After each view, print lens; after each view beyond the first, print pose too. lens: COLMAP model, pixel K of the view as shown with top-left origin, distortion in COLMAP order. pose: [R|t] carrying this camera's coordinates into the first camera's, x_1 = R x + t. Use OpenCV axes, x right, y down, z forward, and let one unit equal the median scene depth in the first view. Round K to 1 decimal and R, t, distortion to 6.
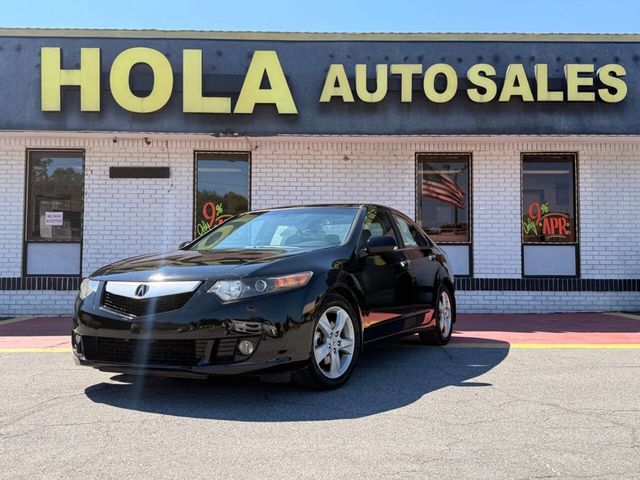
lens RADIAL K [[570.8, 0, 321.5], [0, 570.8, 236.1], [0, 0, 1]] dist [0.130910, -0.219955]
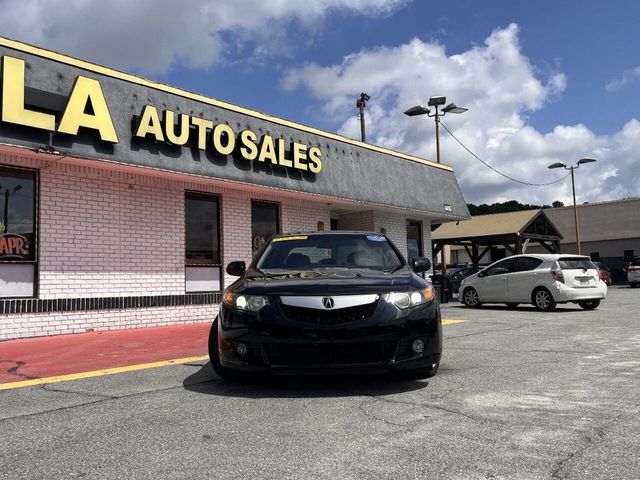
lens RADIAL K [[570.8, 0, 321.5], [0, 570.8, 236.1], [0, 0, 1]] dist [0.130910, -0.219955]
pose [[0.669555, 0.047765, 0.741225, -0.576166], [-0.022716, 0.998780, -0.043842, -0.002113], [-0.742415, 0.012517, 0.669823, -0.000389]]
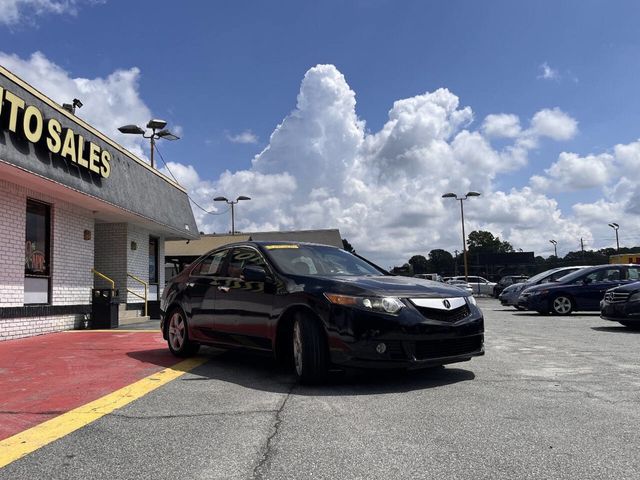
lens RADIAL K [[529.7, 0, 320.0], [0, 529.7, 240.0], [0, 0, 1]] dist [0.040092, -0.005390]
pose [[0.049679, 0.103035, 0.993436, -0.737008], [-0.042470, 0.993983, -0.100967, 0.027379], [-0.997862, -0.037175, 0.053756, 0.405967]]
